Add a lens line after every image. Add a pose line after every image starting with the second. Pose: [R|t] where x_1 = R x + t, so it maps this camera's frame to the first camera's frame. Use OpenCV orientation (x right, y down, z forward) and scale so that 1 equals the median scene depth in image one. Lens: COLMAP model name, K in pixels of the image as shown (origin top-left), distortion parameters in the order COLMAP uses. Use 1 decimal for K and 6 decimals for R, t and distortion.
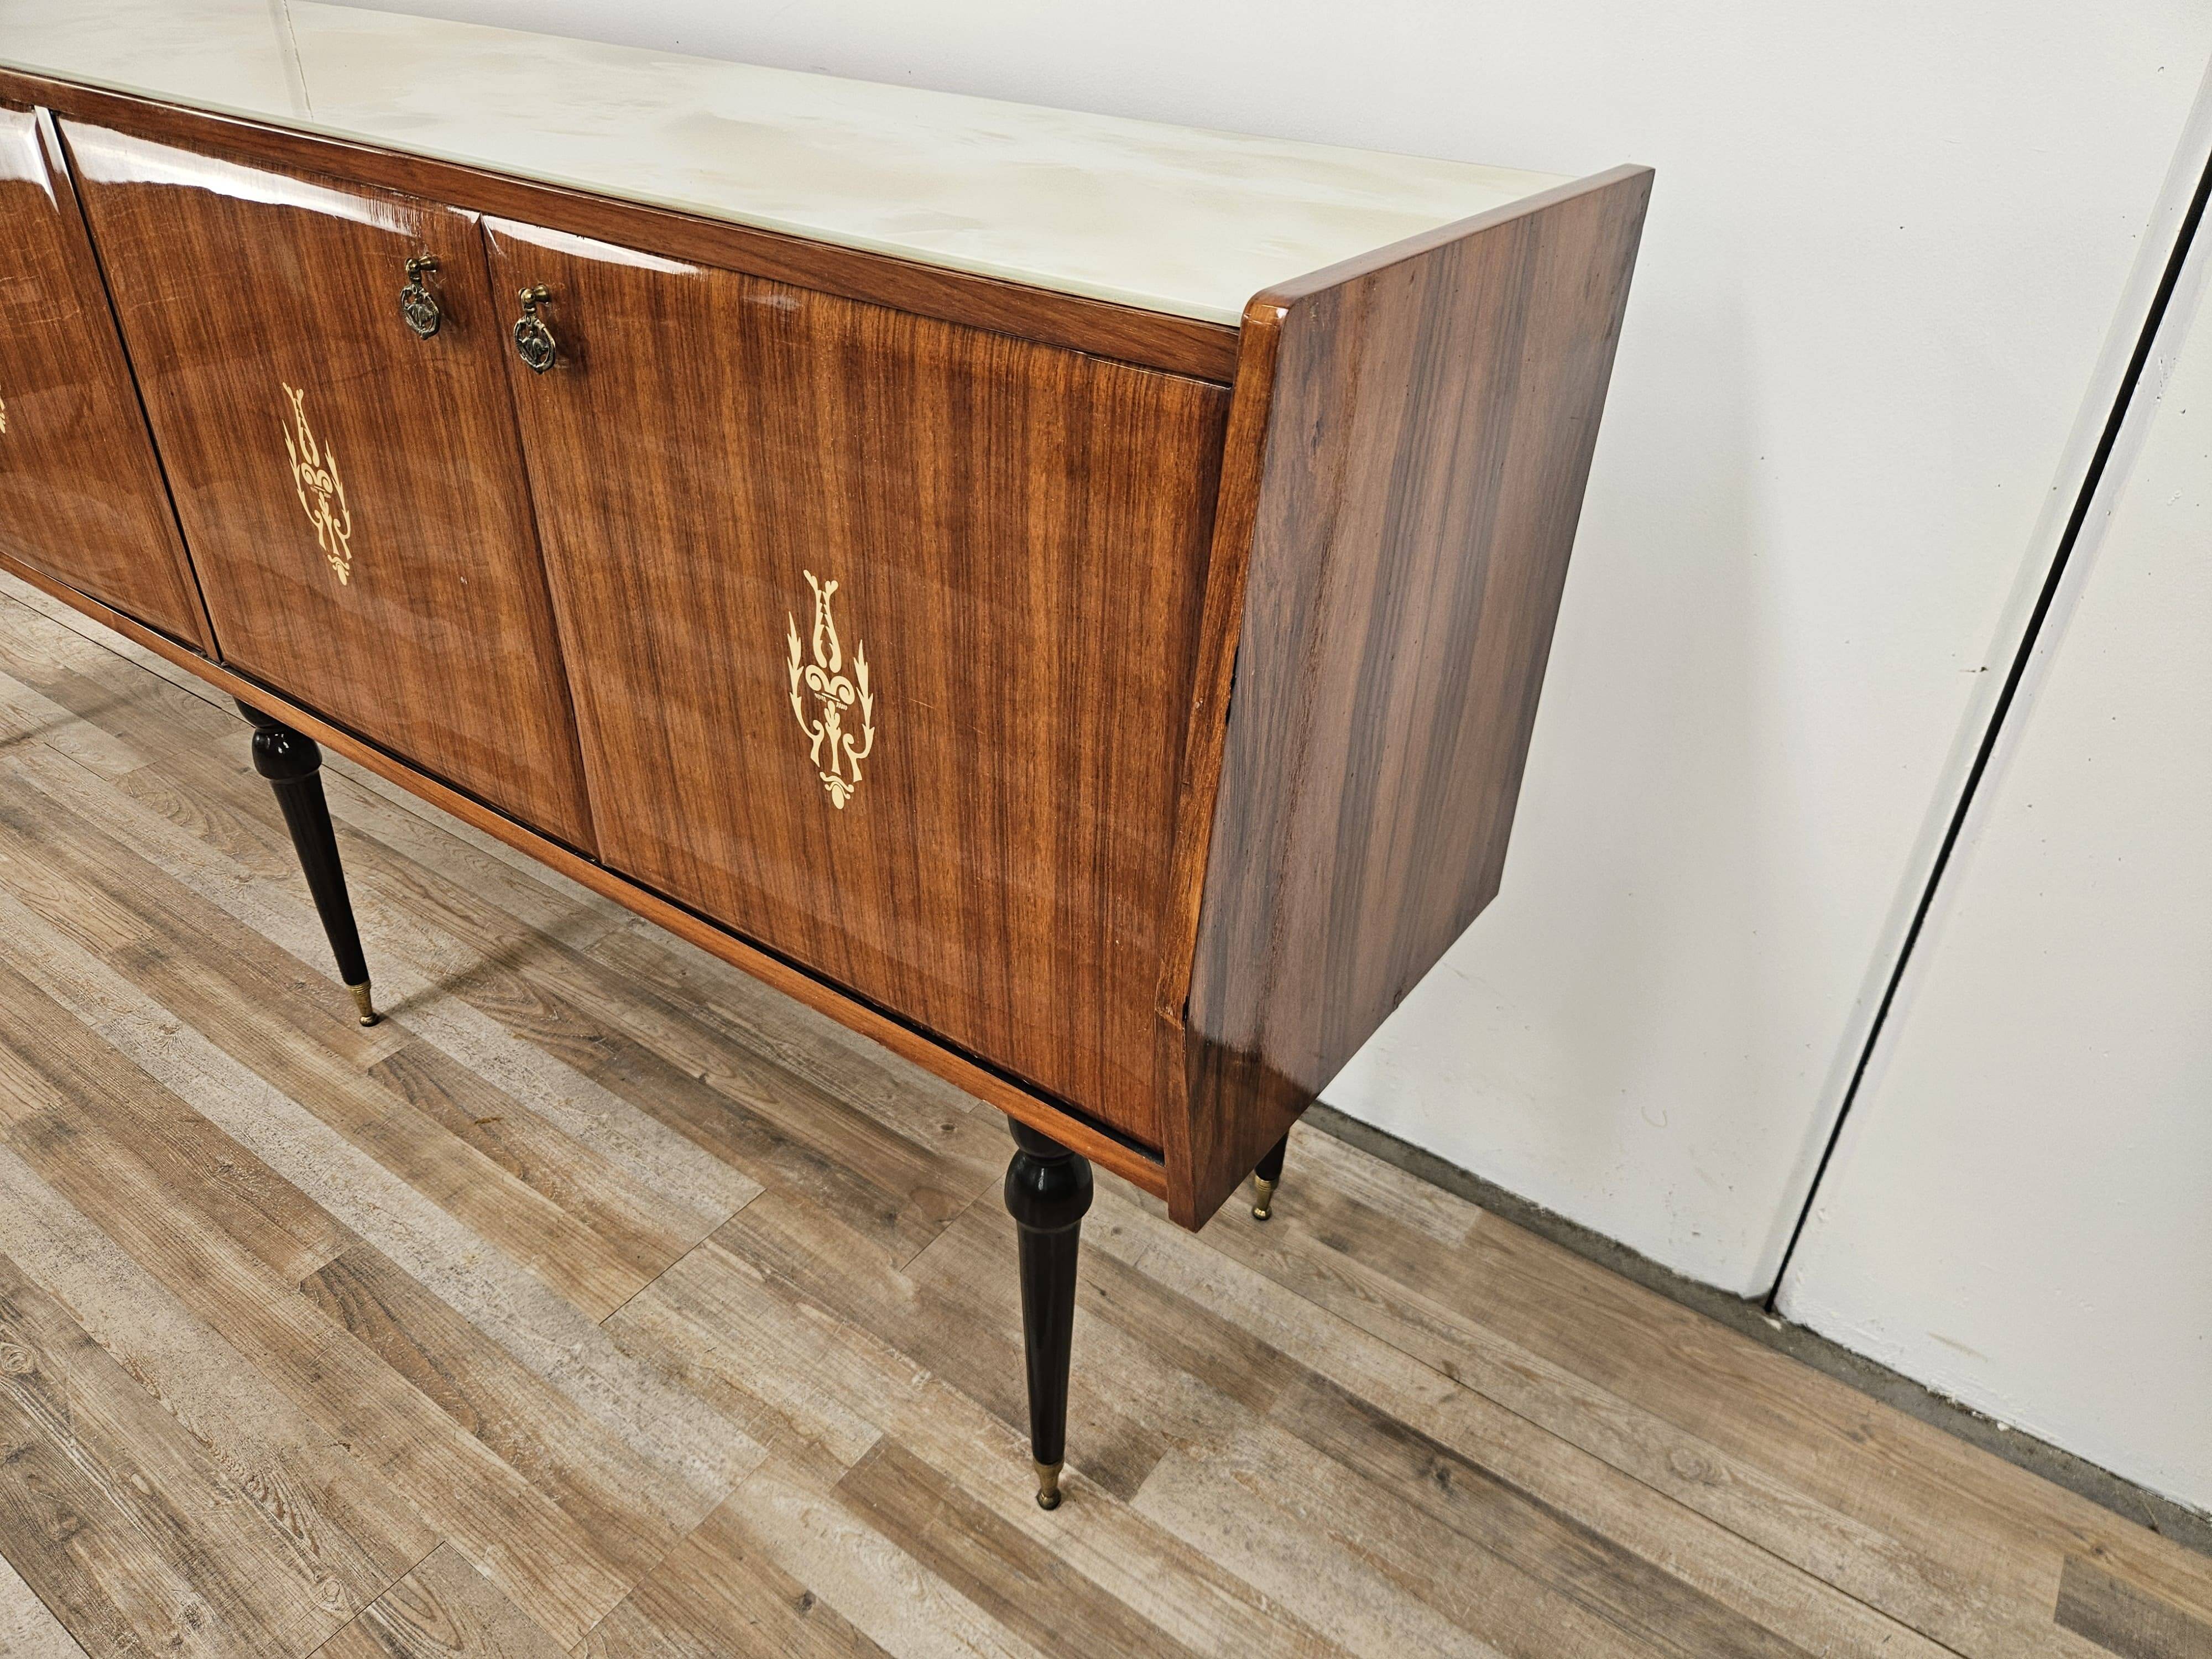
lens RADIAL K [[1504.2, 0, 1106.0], [0, 1504.2, 829.5], [0, 0, 1]] dist [0.056596, -0.053557]
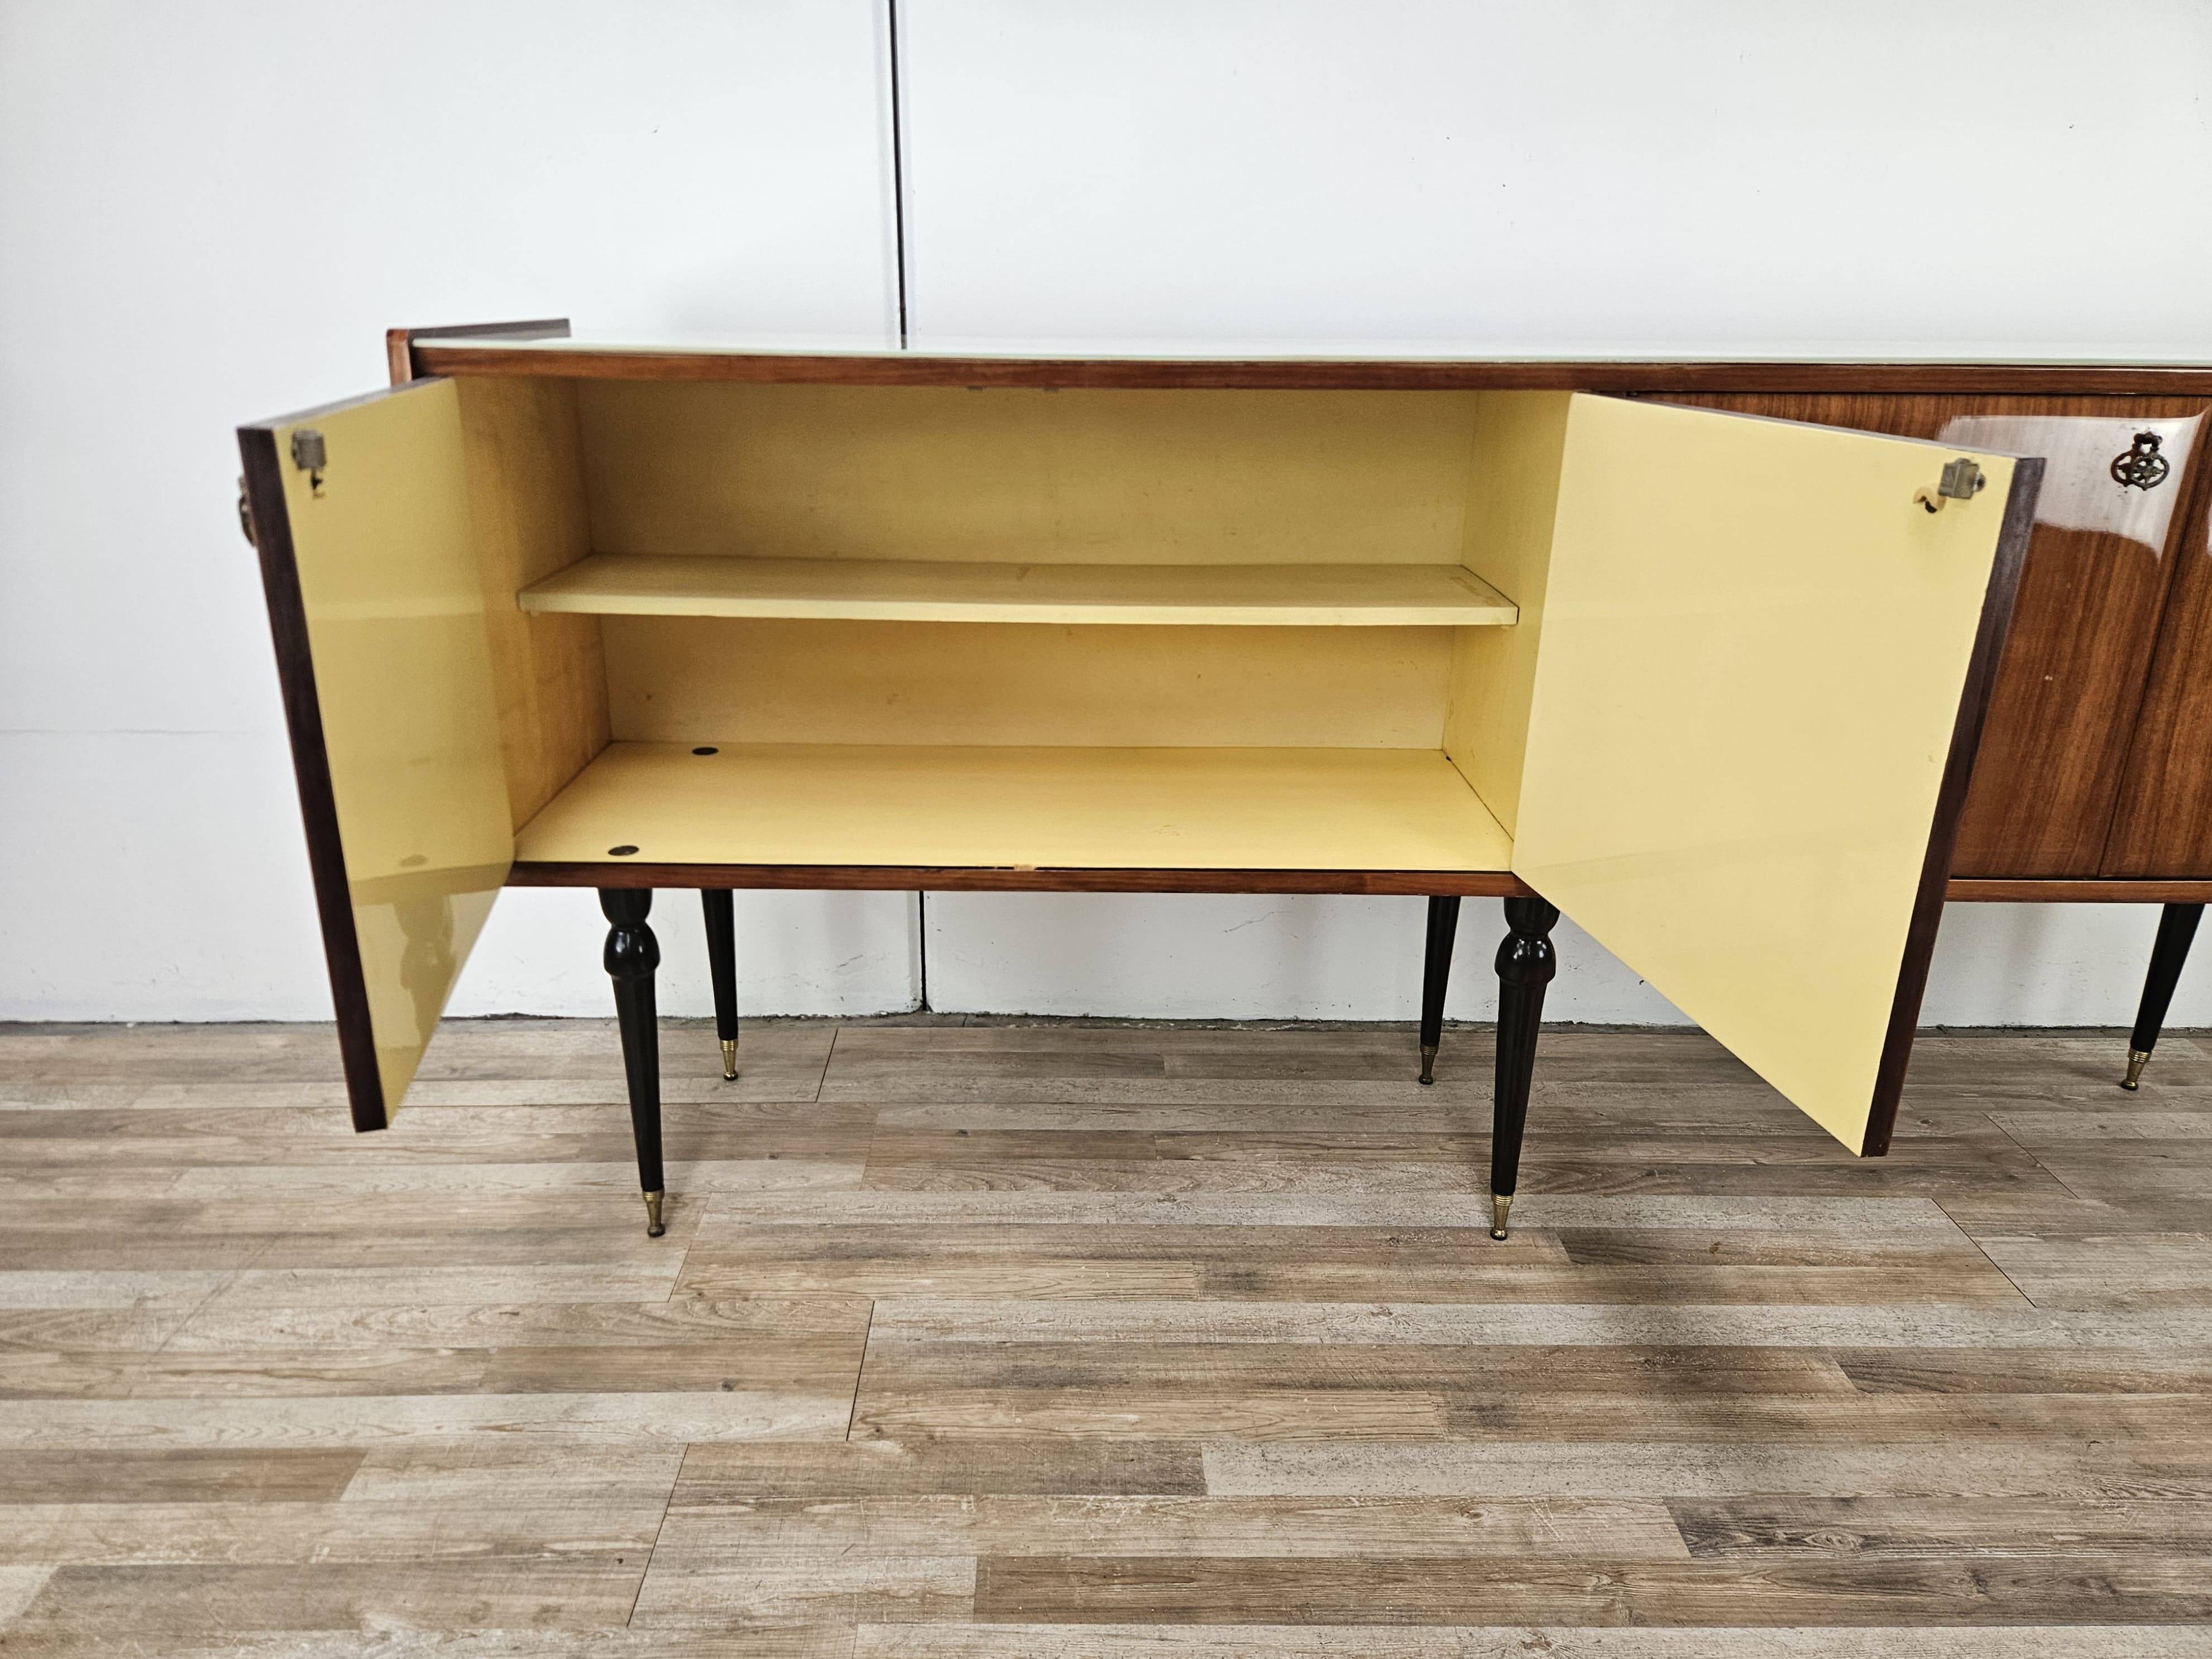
lens RADIAL K [[1500.3, 0, 1078.1], [0, 1500.3, 813.4], [0, 0, 1]] dist [0.063555, -0.058931]
pose [[0.811409, -0.217862, 0.542358, -1.431635], [0.329030, 0.937194, -0.115789, -0.136427], [-0.483069, 0.272404, 0.832130, 0.253507]]
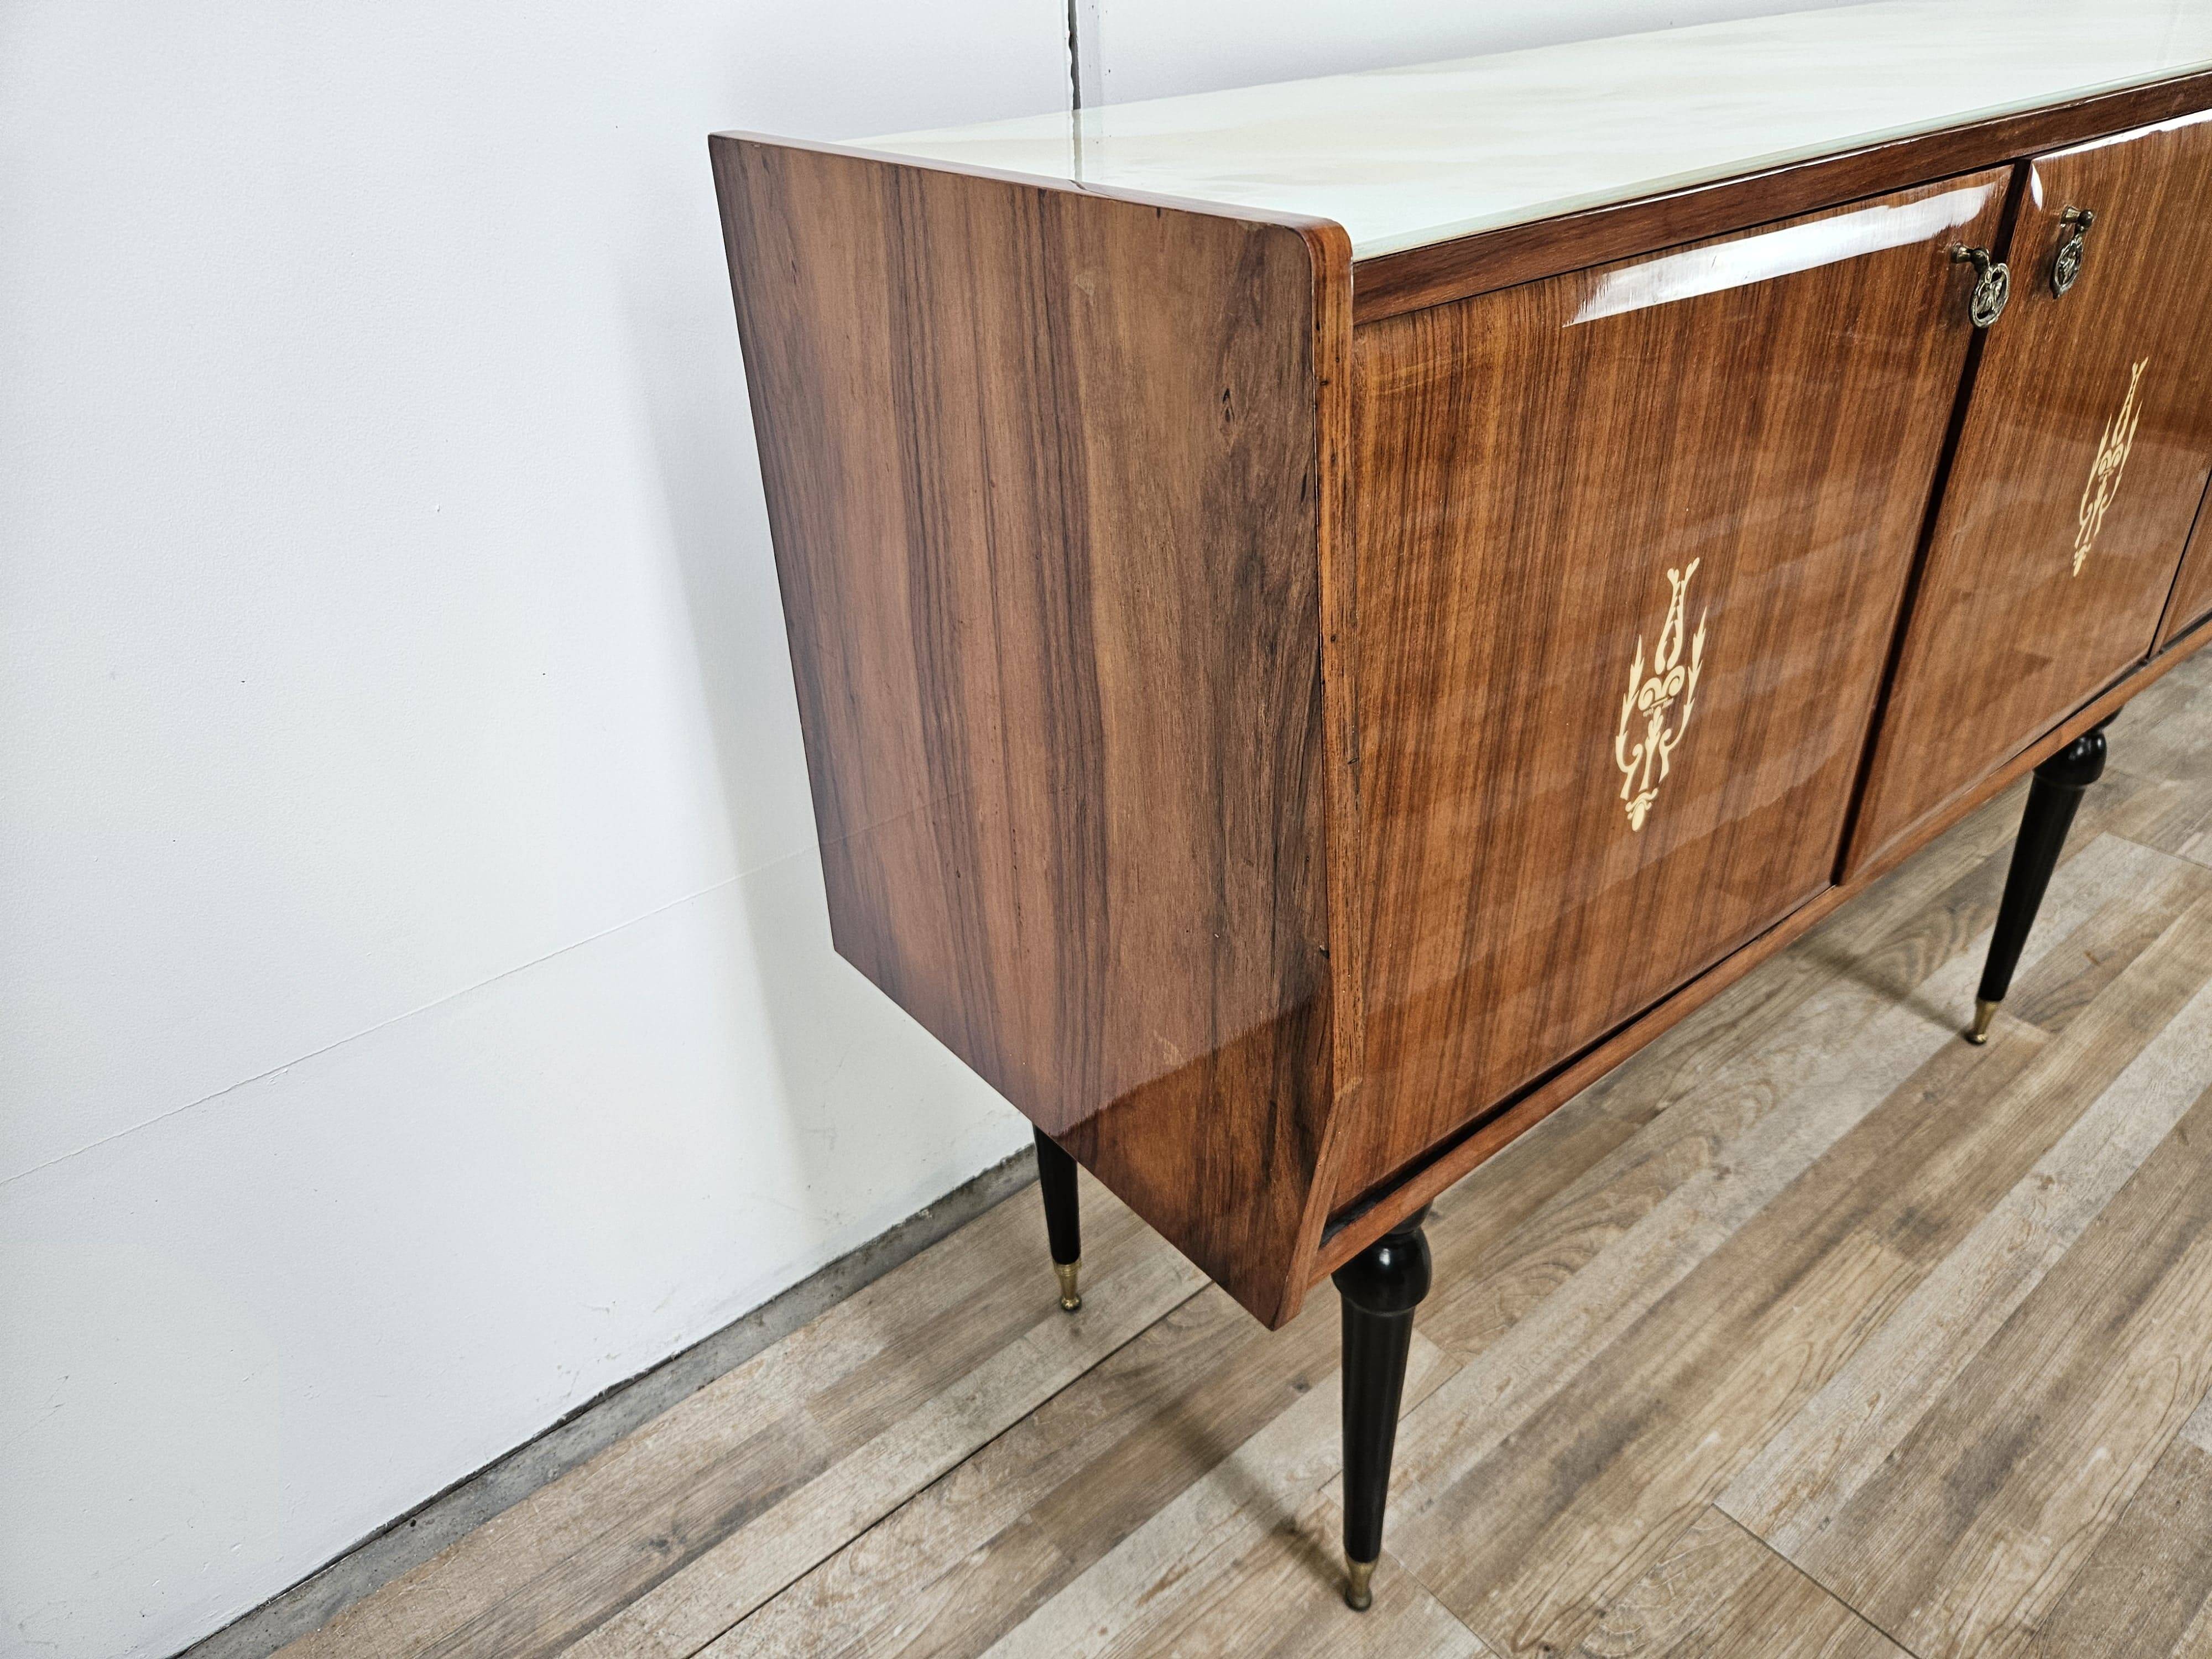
lens RADIAL K [[1509.9, 0, 1093.4], [0, 1509.9, 824.7], [0, 0, 1]] dist [0.047466, -0.050169]
pose [[0.264412, -0.535525, 0.802059, -1.573577], [0.557746, 0.763383, 0.325831, -0.707496], [-0.786769, 0.361191, 0.500535, 1.080748]]
